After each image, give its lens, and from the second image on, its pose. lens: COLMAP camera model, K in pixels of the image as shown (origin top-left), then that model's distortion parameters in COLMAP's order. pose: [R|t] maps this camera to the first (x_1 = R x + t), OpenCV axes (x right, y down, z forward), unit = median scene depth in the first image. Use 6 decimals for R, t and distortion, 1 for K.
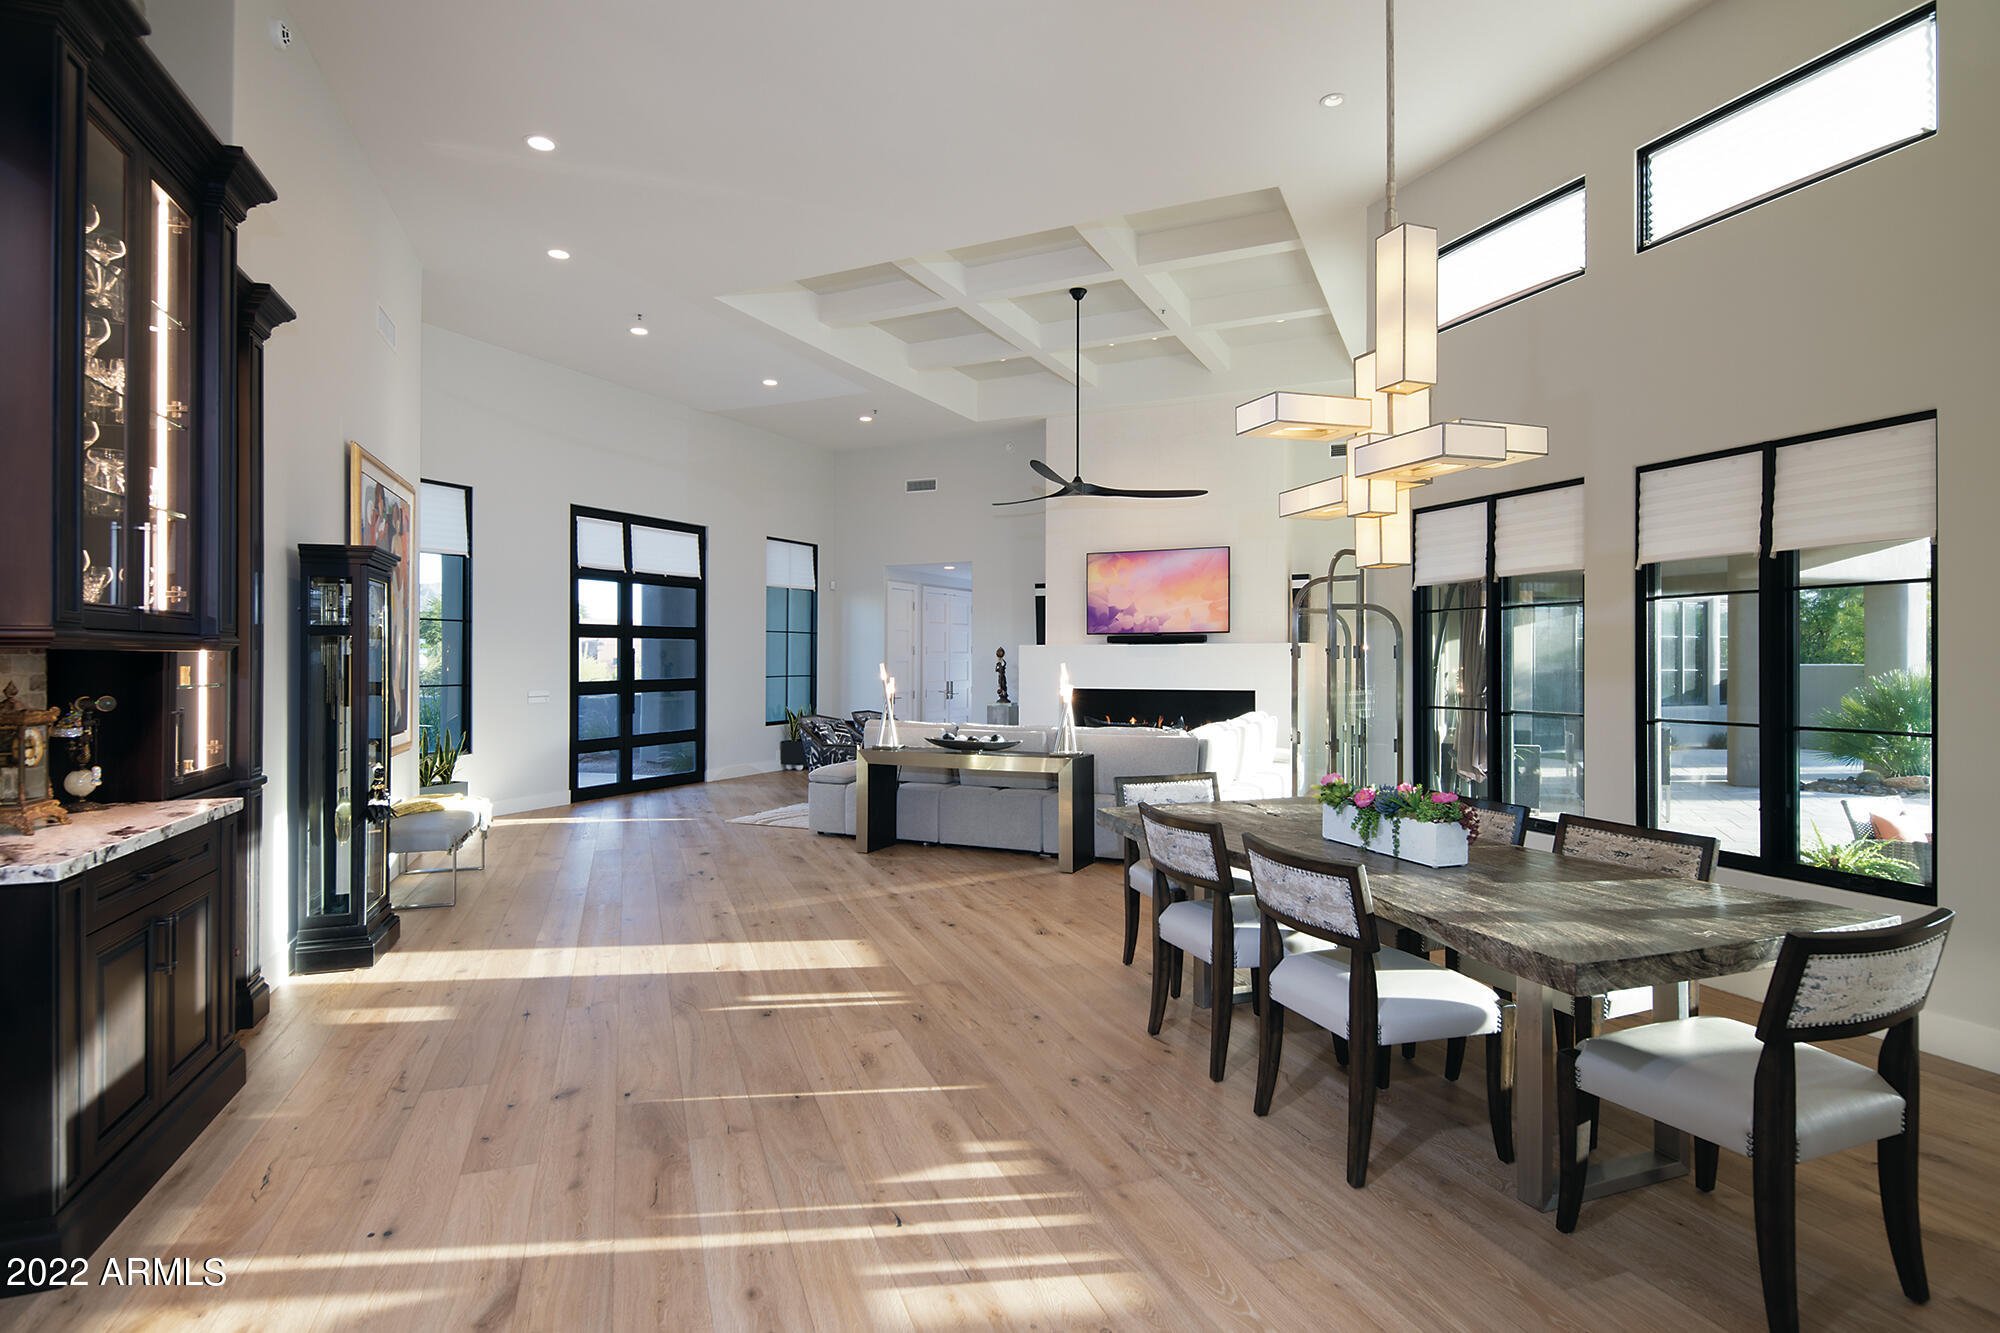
lens RADIAL K [[1011.5, 0, 996.3], [0, 1011.5, 656.9], [0, 0, 1]] dist [0.000282, -0.000111]
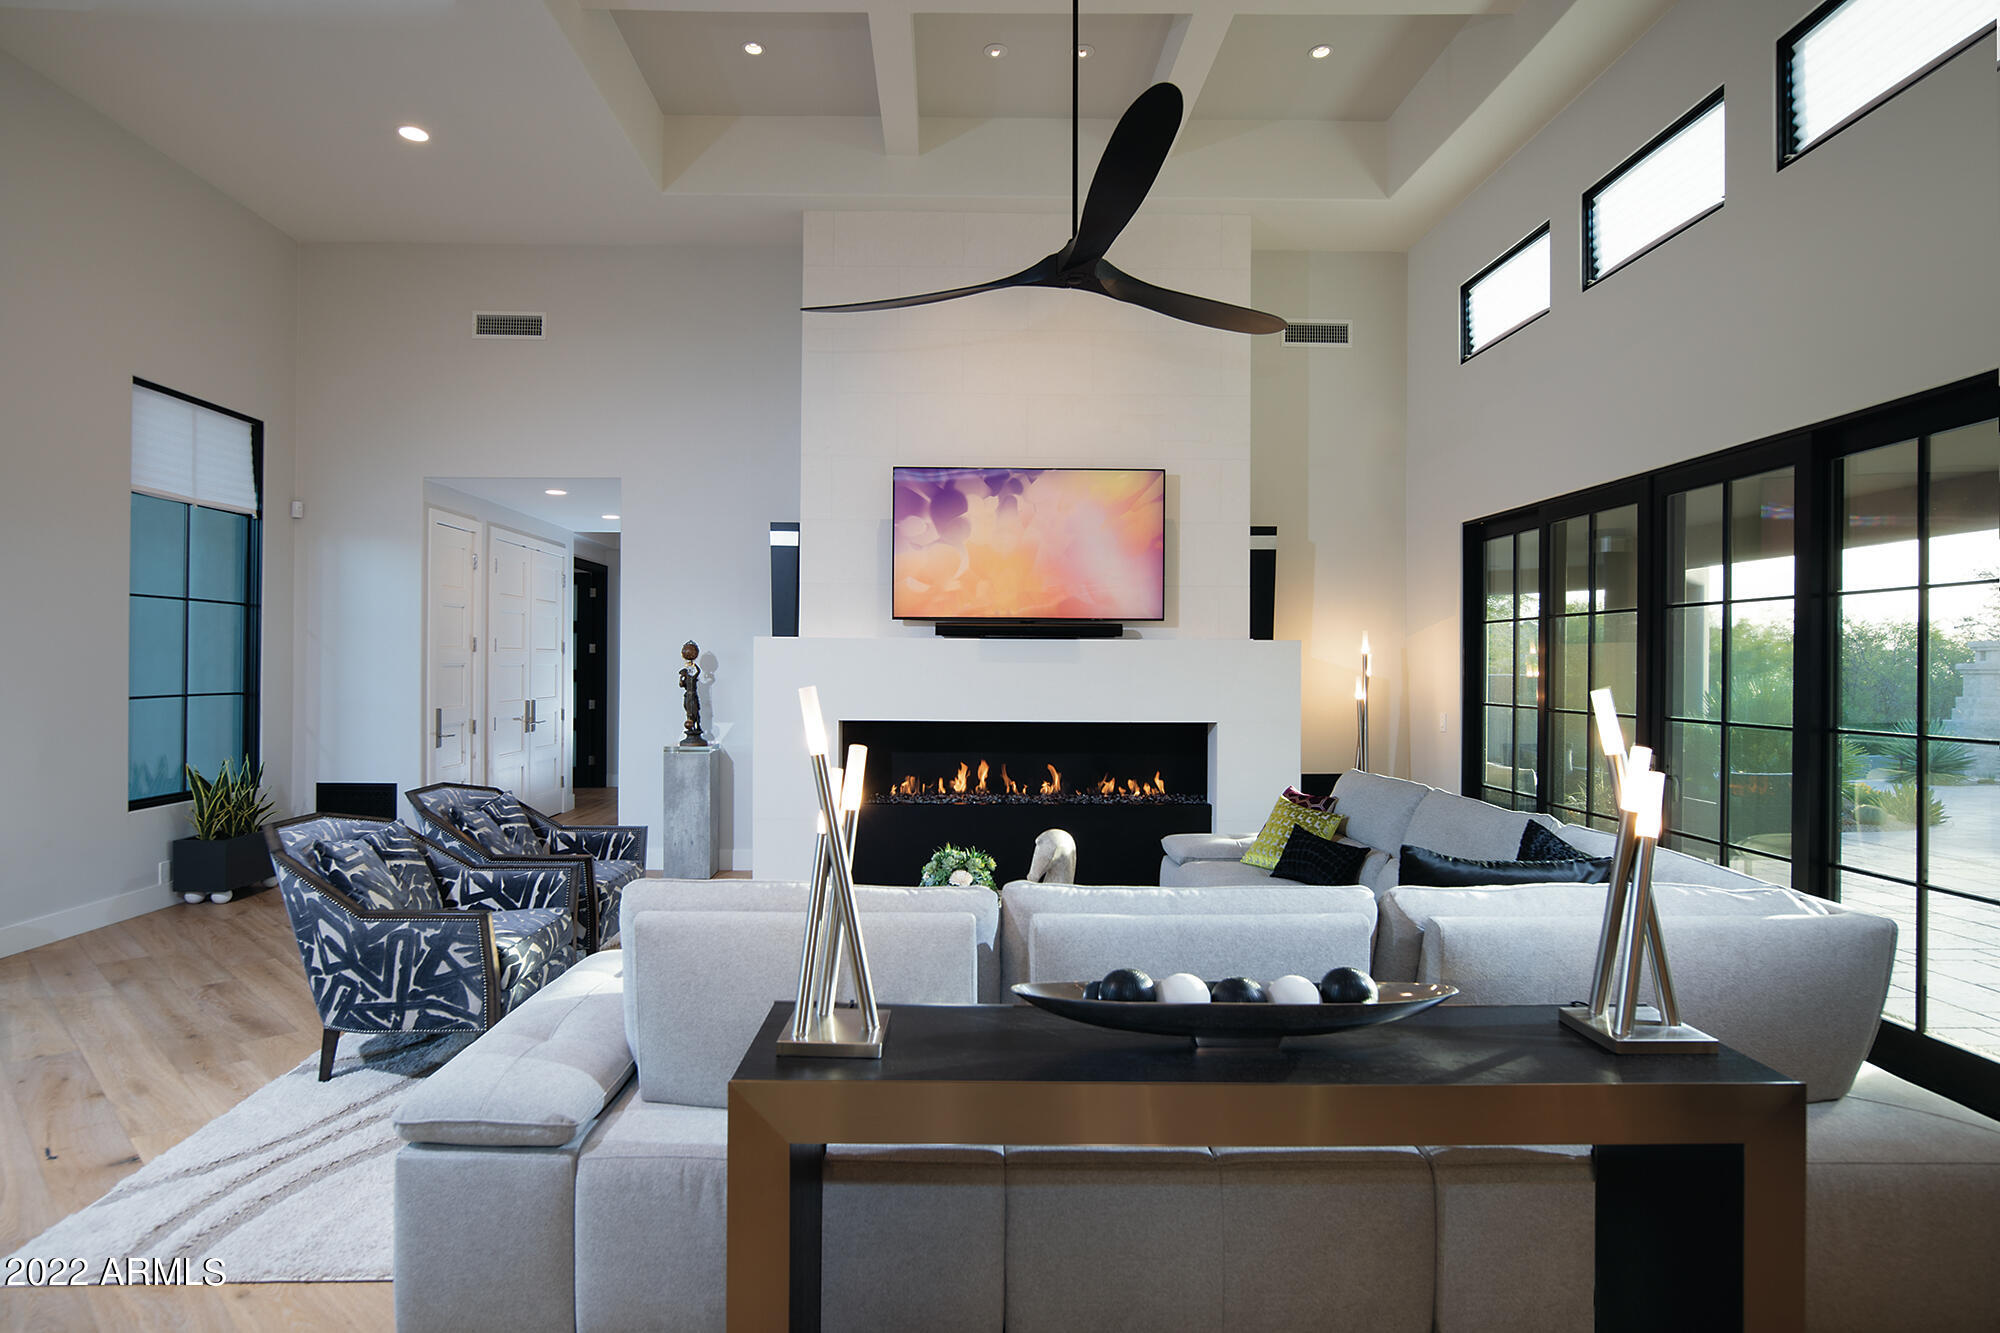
lens RADIAL K [[1048.8, 0, 995.1], [0, 1048.8, 678.1], [0, 0, 1]] dist [-0.001954, -0.000558]
pose [[0.887383, 0.003874, 0.461016, -0.103394], [-0.011255, 0.999849, 0.013262, 0.000984], [-0.460895, -0.016958, 0.887293, 0.423861]]
